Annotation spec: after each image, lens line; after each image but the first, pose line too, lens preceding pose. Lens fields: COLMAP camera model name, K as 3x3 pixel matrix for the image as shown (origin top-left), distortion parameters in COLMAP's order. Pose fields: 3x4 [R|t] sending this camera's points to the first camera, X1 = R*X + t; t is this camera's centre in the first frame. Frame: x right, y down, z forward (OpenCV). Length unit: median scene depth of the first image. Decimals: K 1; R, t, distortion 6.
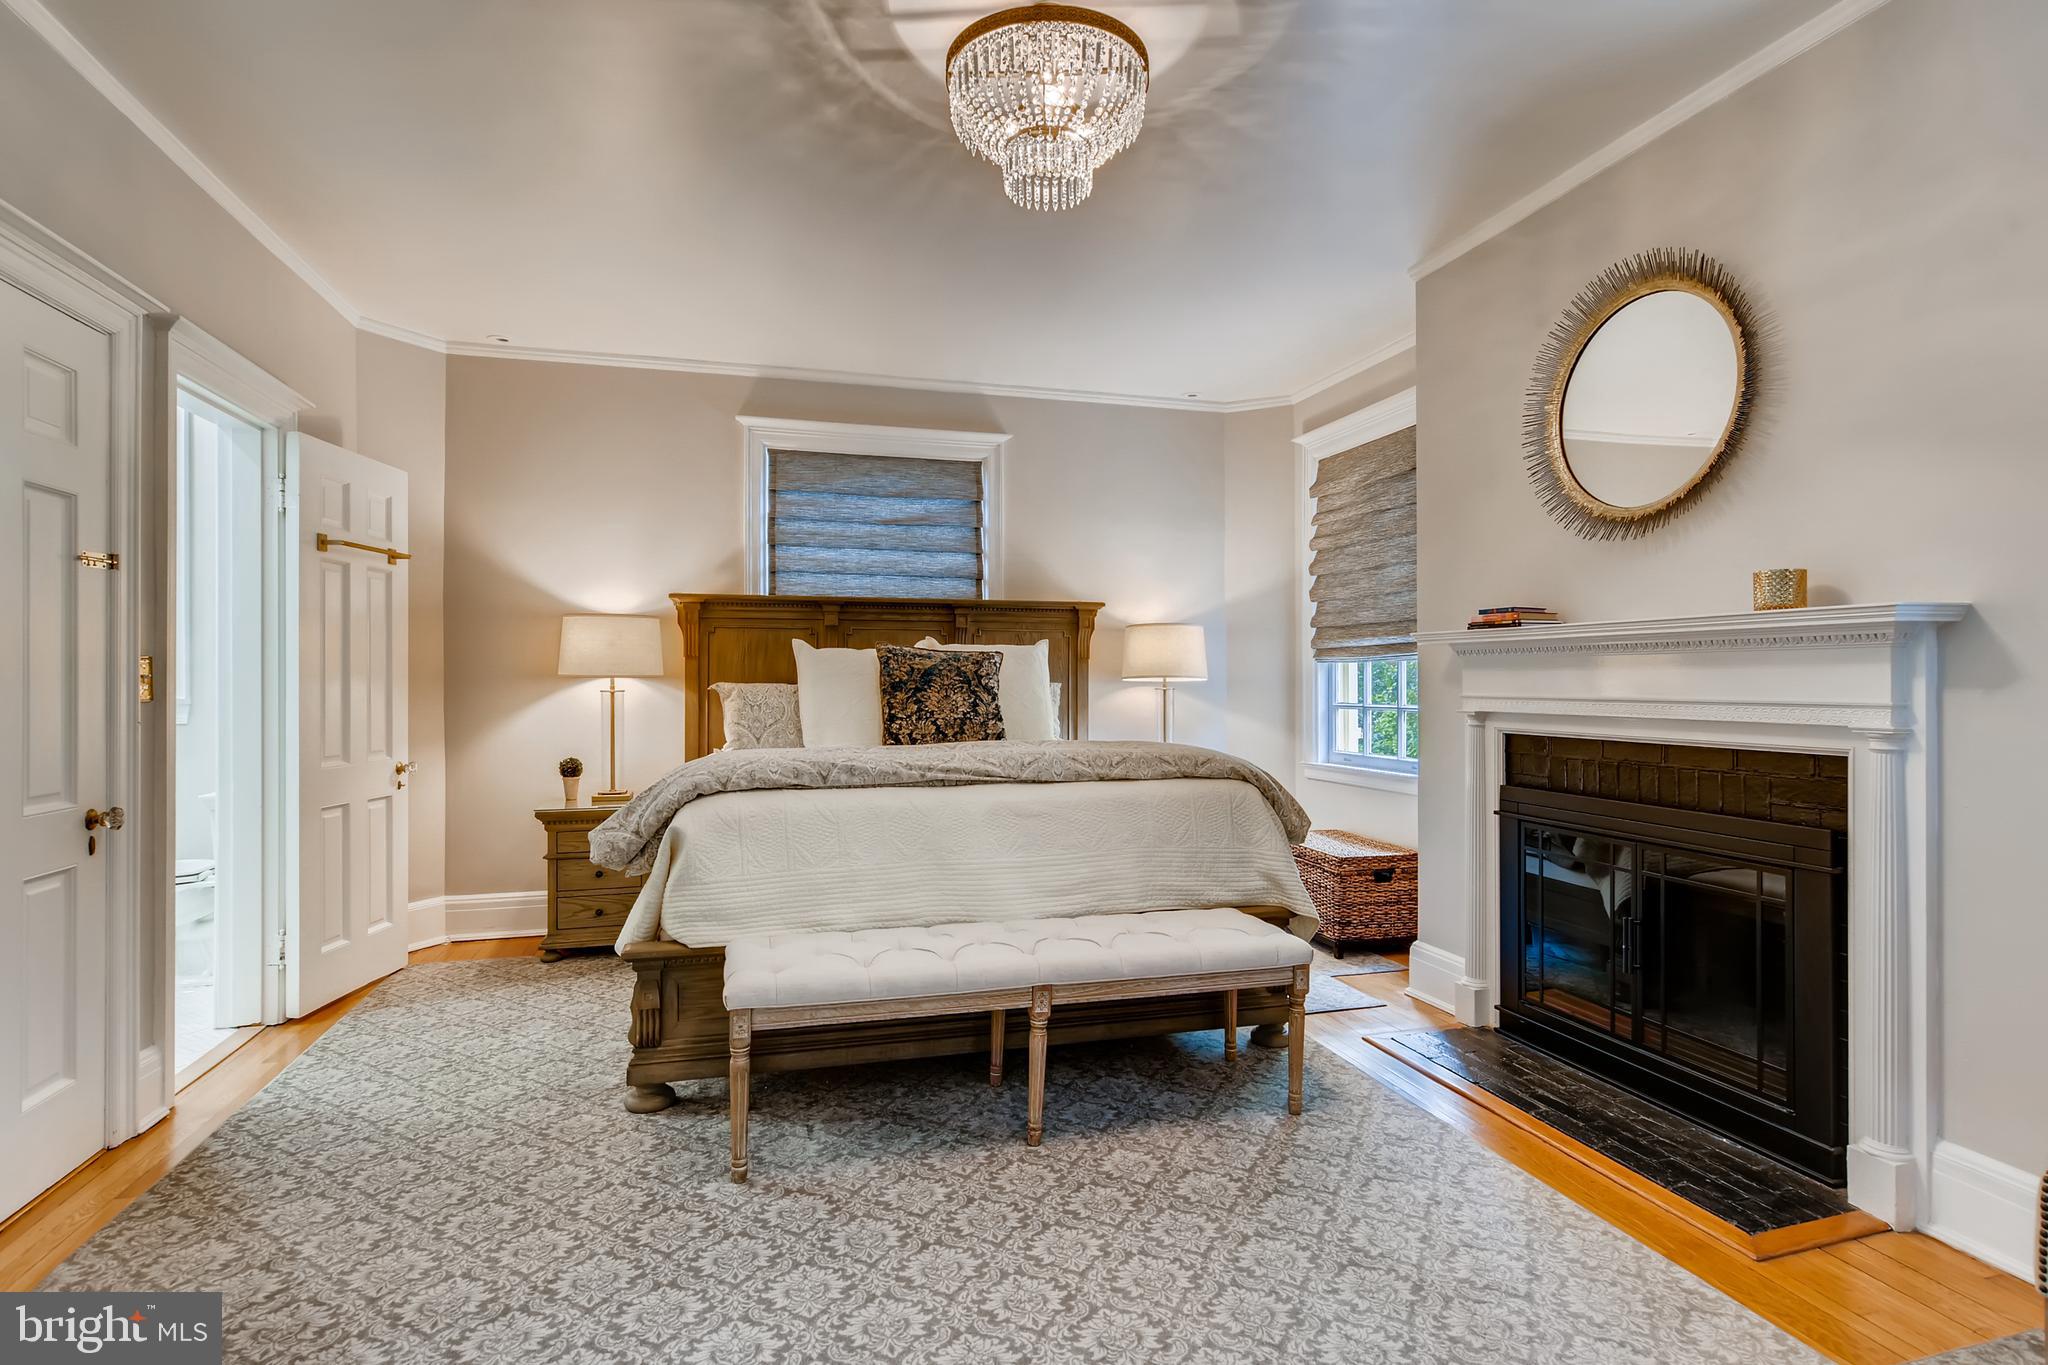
lens RADIAL K [[1049.8, 0, 1035.1], [0, 1049.8, 684.9], [0, 0, 1]] dist [0.002391, 0.001114]
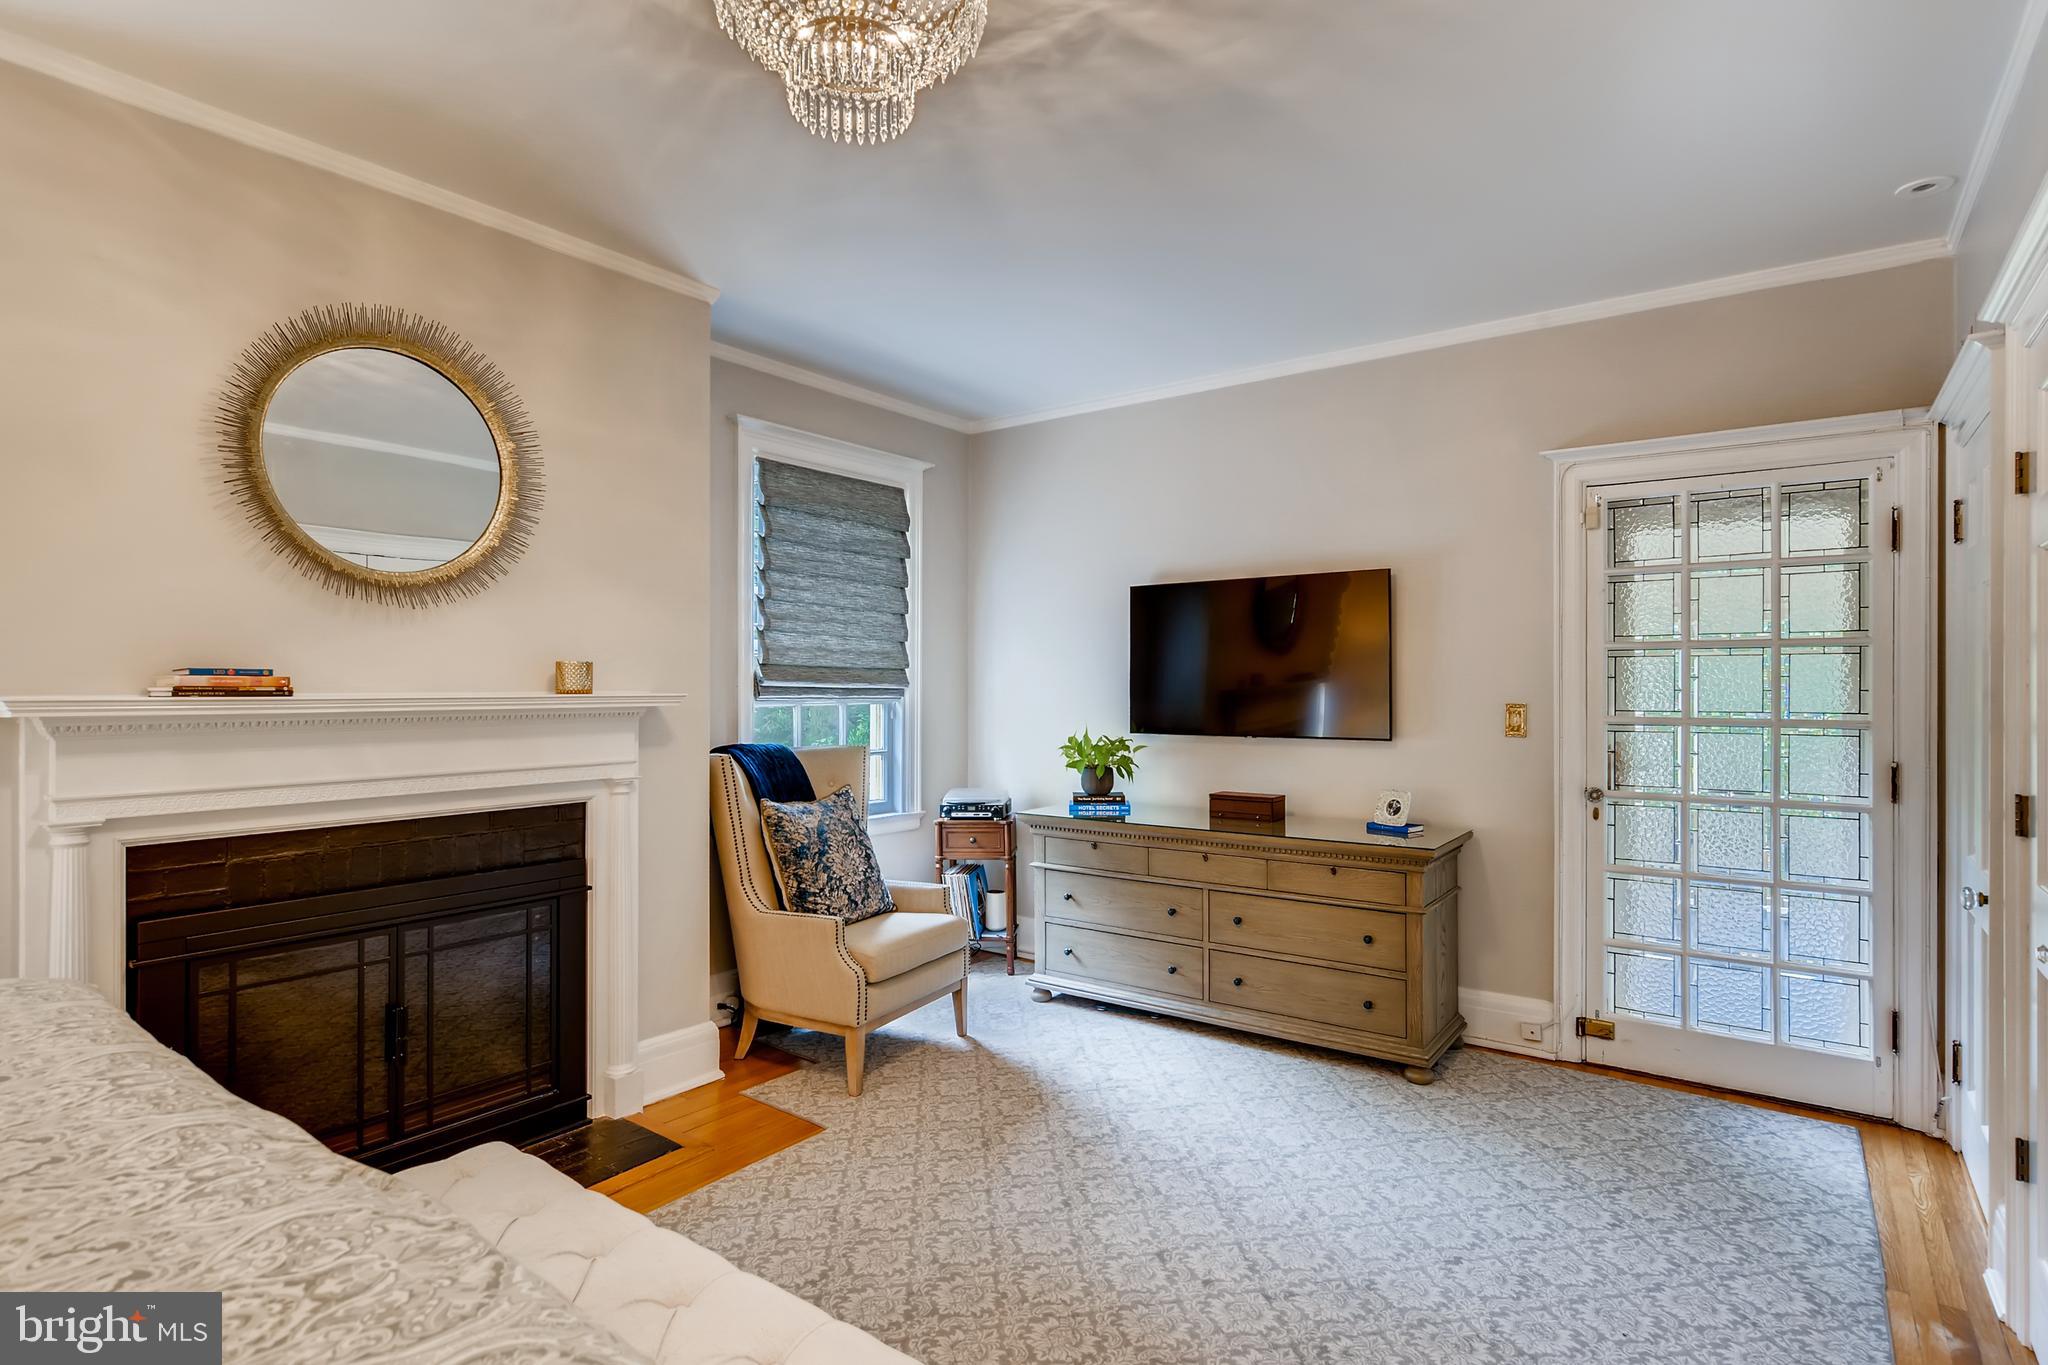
lens RADIAL K [[1034.3, 0, 1028.3], [0, 1034.3, 683.5], [0, 0, 1]] dist [0.001458, 0.002075]
pose [[-0.614935, 0.005153, 0.788561, -0.571430], [0.005260, 0.999983, -0.002433, -0.071176], [-0.788560, 0.002652, -0.614952, 1.240398]]
